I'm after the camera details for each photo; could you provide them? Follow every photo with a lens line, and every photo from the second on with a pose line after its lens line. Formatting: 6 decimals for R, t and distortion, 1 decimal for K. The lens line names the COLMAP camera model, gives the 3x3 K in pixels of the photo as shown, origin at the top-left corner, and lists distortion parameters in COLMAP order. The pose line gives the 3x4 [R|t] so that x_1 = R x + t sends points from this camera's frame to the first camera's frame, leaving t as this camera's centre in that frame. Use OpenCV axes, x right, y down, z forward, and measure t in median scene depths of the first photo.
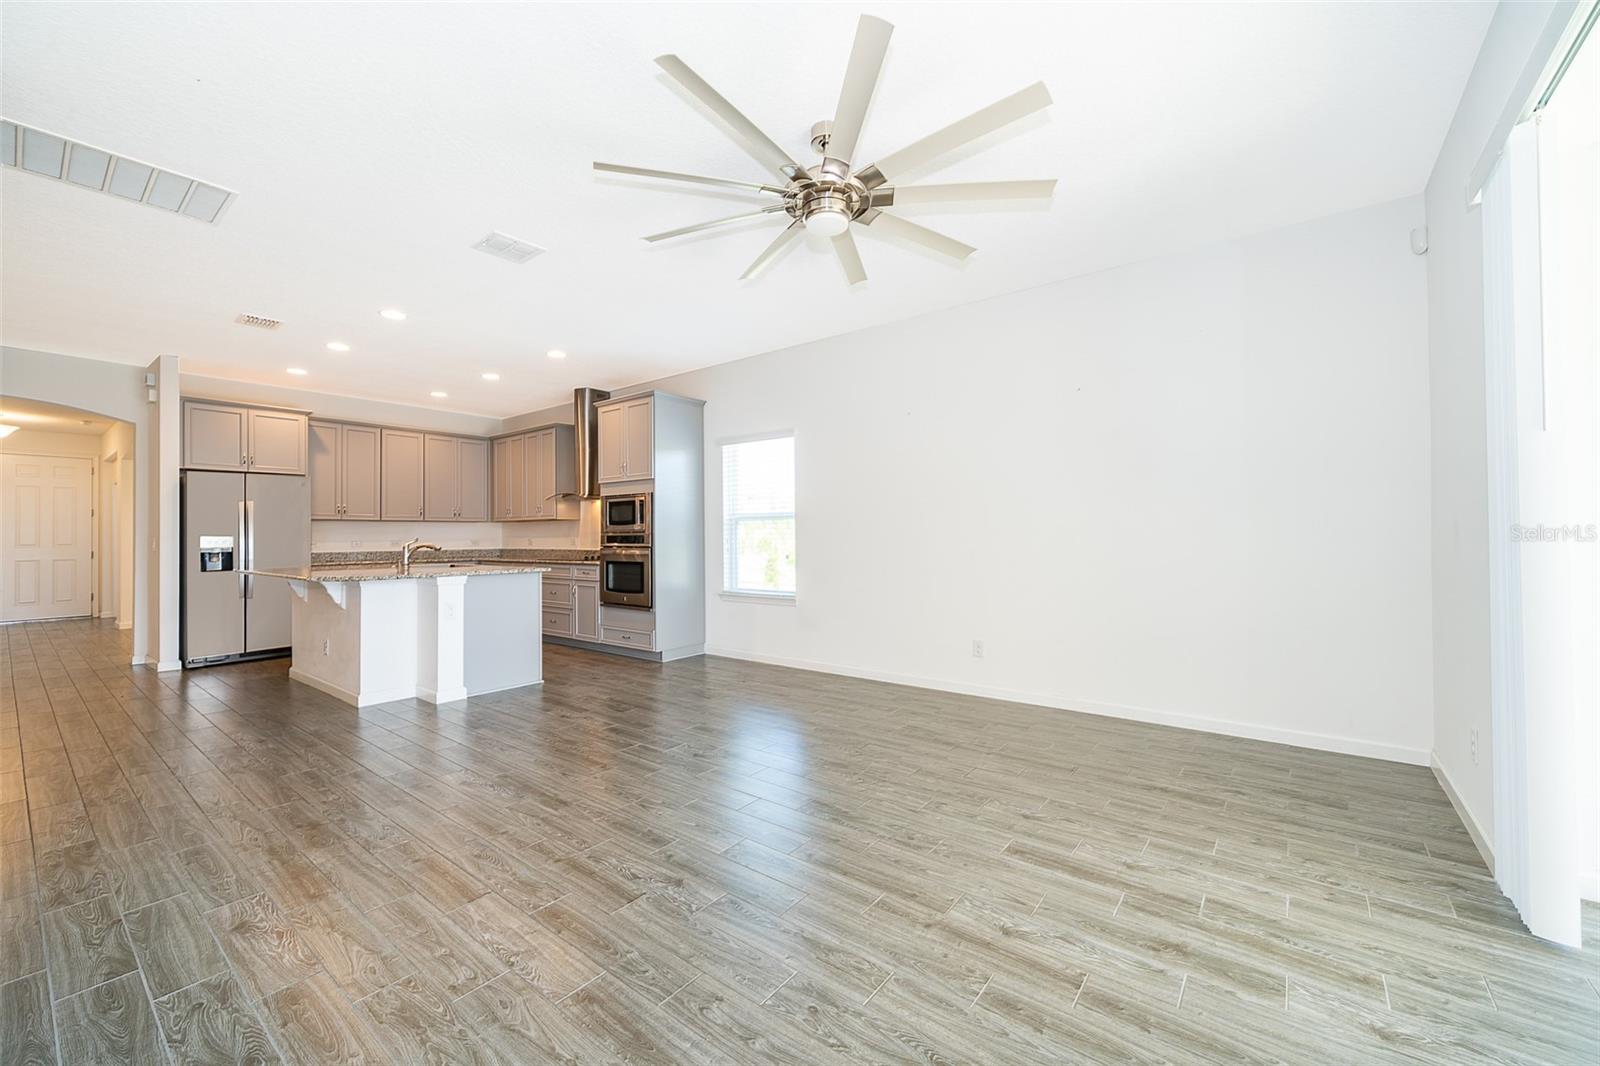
lens RADIAL K [[630.6, 0, 797.9], [0, 630.6, 528.9], [0, 0, 1]] dist [-0.002630, 0.000120]
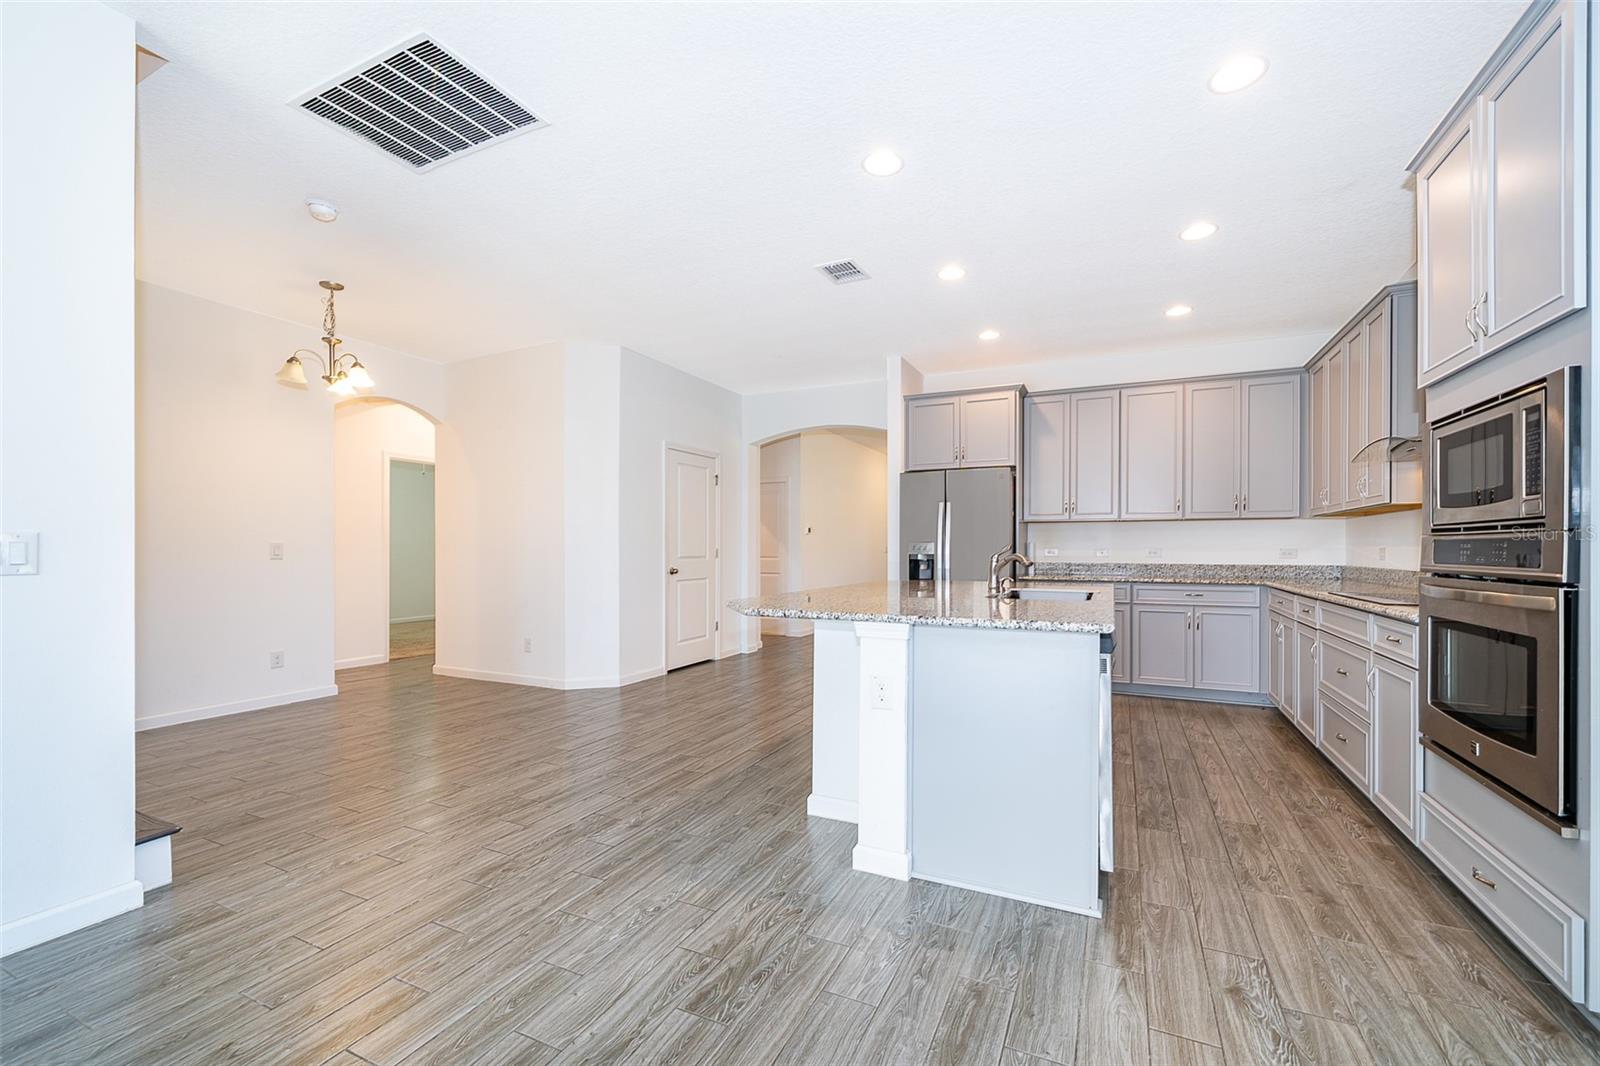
lens RADIAL K [[640.5, 0, 834.4], [0, 640.5, 548.6], [0, 0, 1]] dist [-0.001416, -0.000058]
pose [[0.245825, 0.009314, -0.969269, -0.057683], [0.008451, 0.999895, 0.011751, 0.009612], [0.969277, -0.011080, 0.245721, 0.658365]]
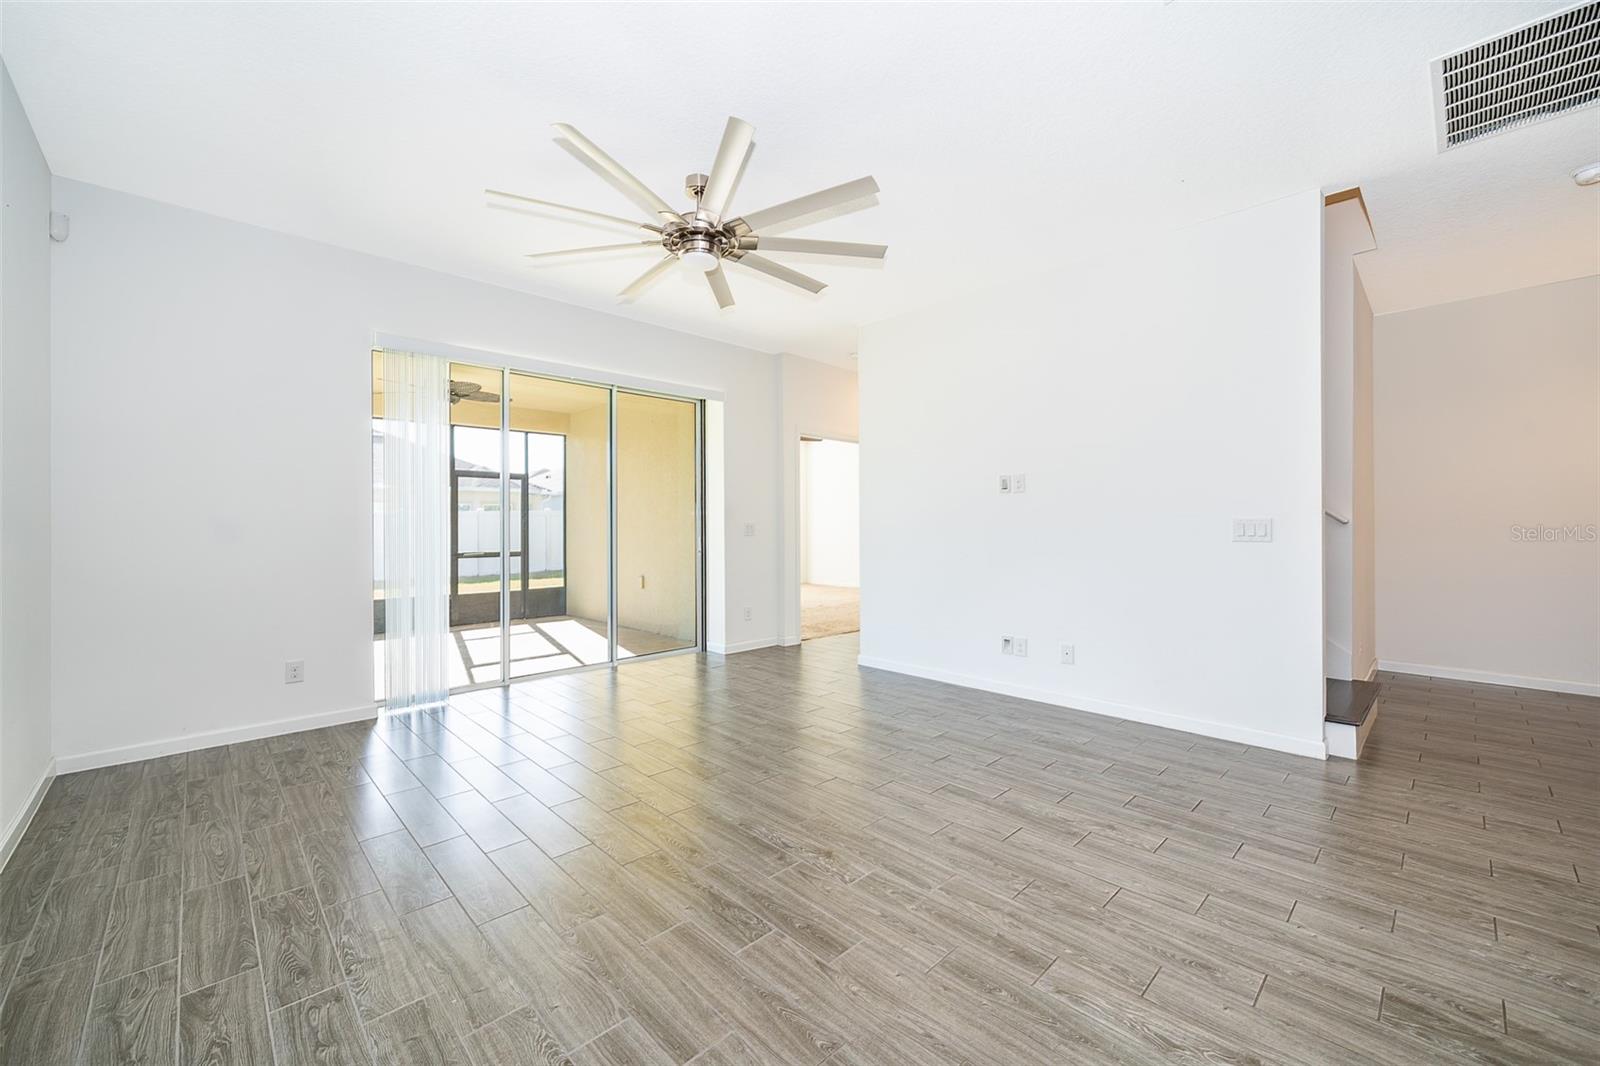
lens RADIAL K [[632.7, 0, 800.0], [0, 632.7, 533.0], [0, 0, 1]] dist [-0.001214, -0.000172]
pose [[-0.990276, 0.011233, 0.138664, -0.131895], [0.010967, 0.999936, -0.002677, 0.013795], [-0.138686, -0.001130, -0.990336, 0.960788]]
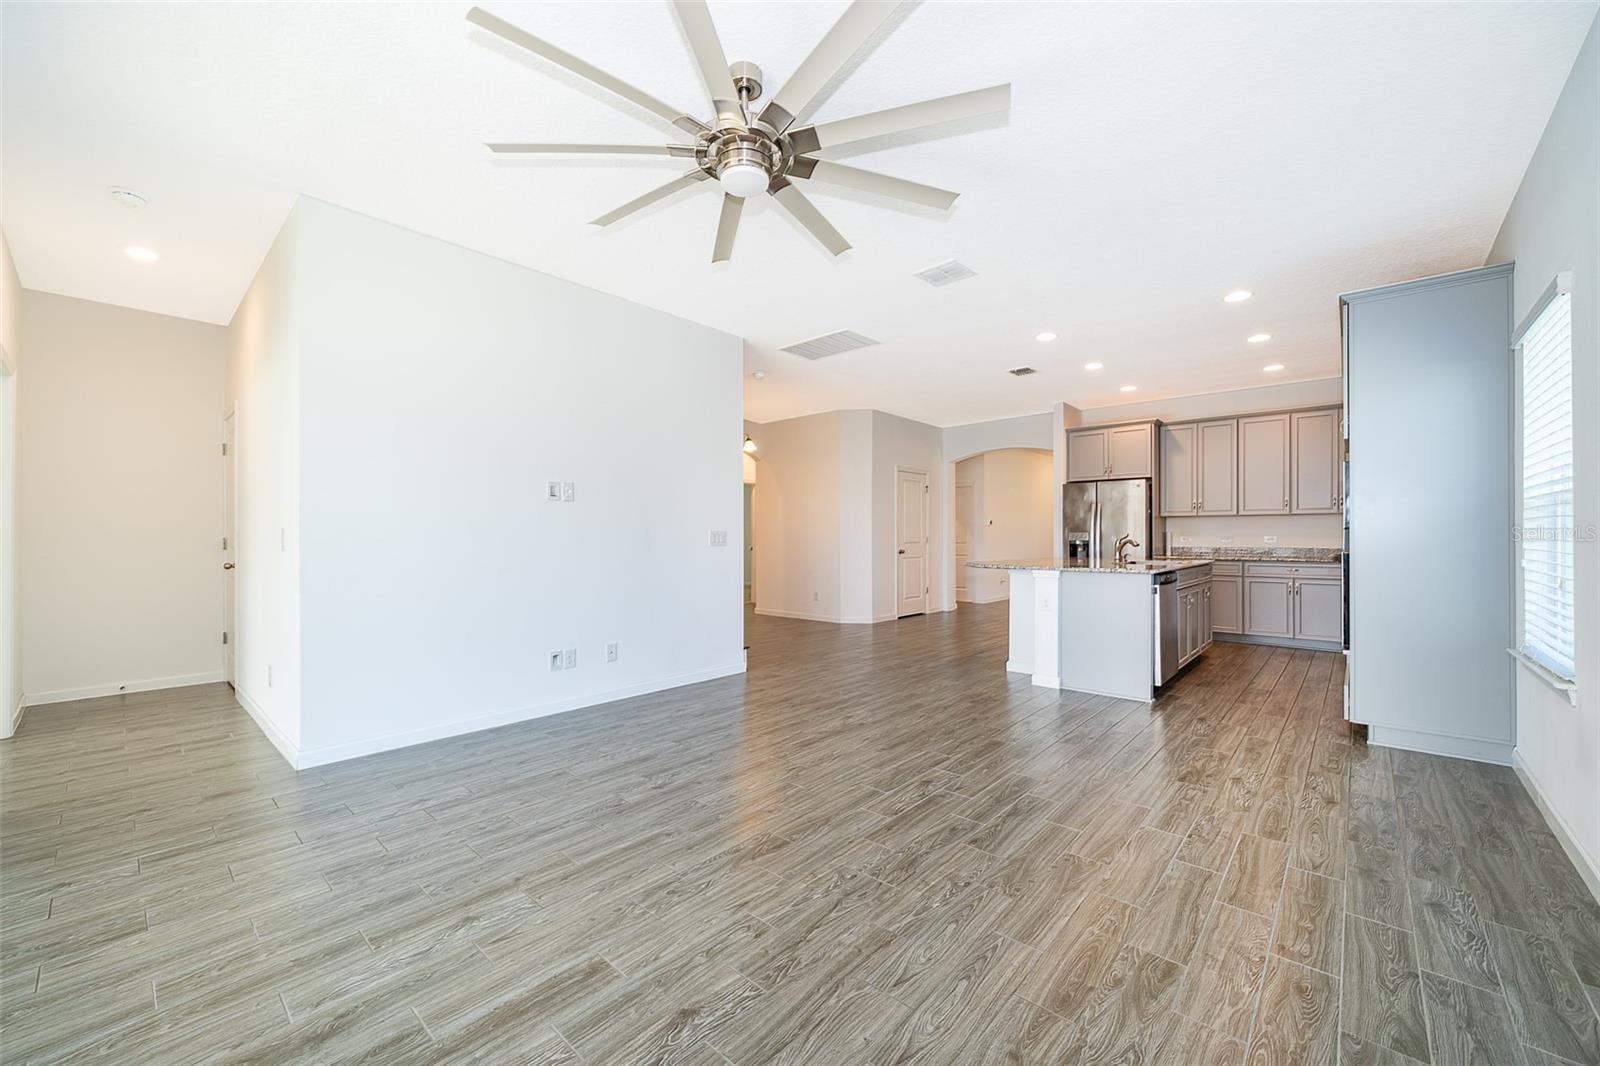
lens RADIAL K [[625.5, 0, 800.2], [0, 625.5, 536.2], [0, 0, 1]] dist [-0.001616, -0.000099]
pose [[-0.064228, 0.008281, -0.997901, 0.416146], [0.013084, 0.999887, 0.007455, 0.003606], [0.997849, -0.012578, -0.064329, 0.511905]]
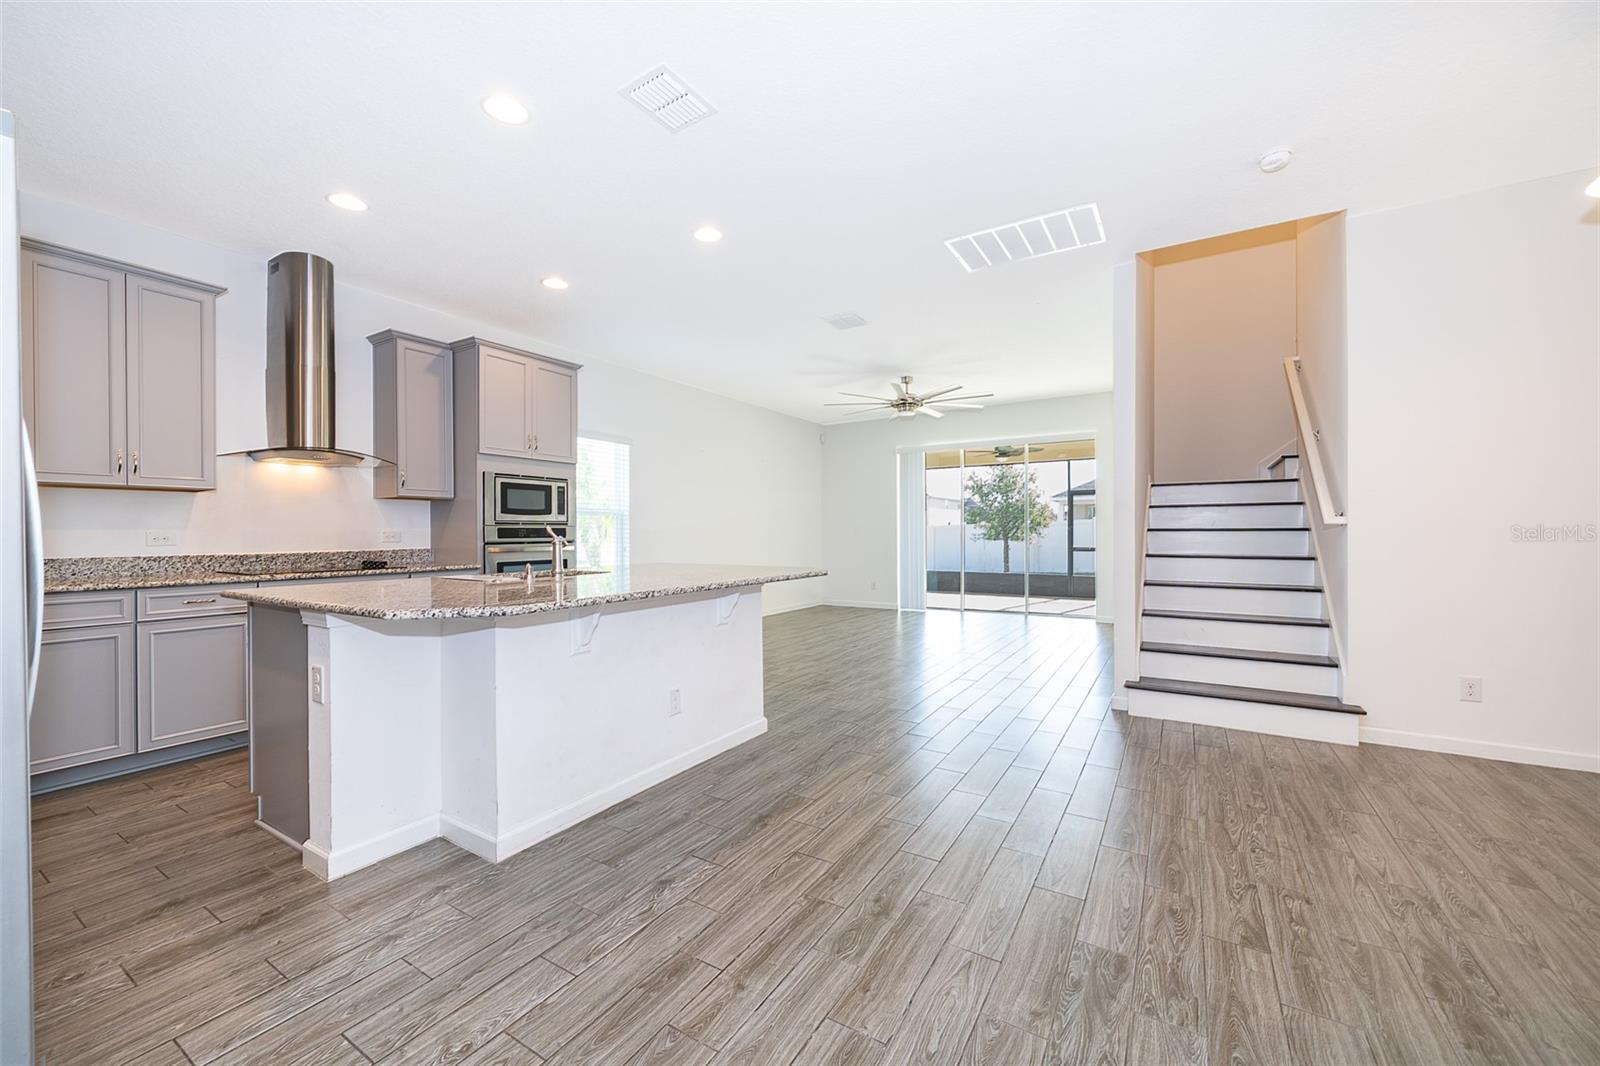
lens RADIAL K [[625.5, 0, 800.2], [0, 625.5, 536.2], [0, 0, 1]] dist [-0.001616, -0.000099]
pose [[-0.116452, 0.002514, 0.993193, -1.147601], [-0.006803, 0.999971, -0.003328, 0.022337], [-0.993173, -0.007144, -0.116432, 0.796504]]
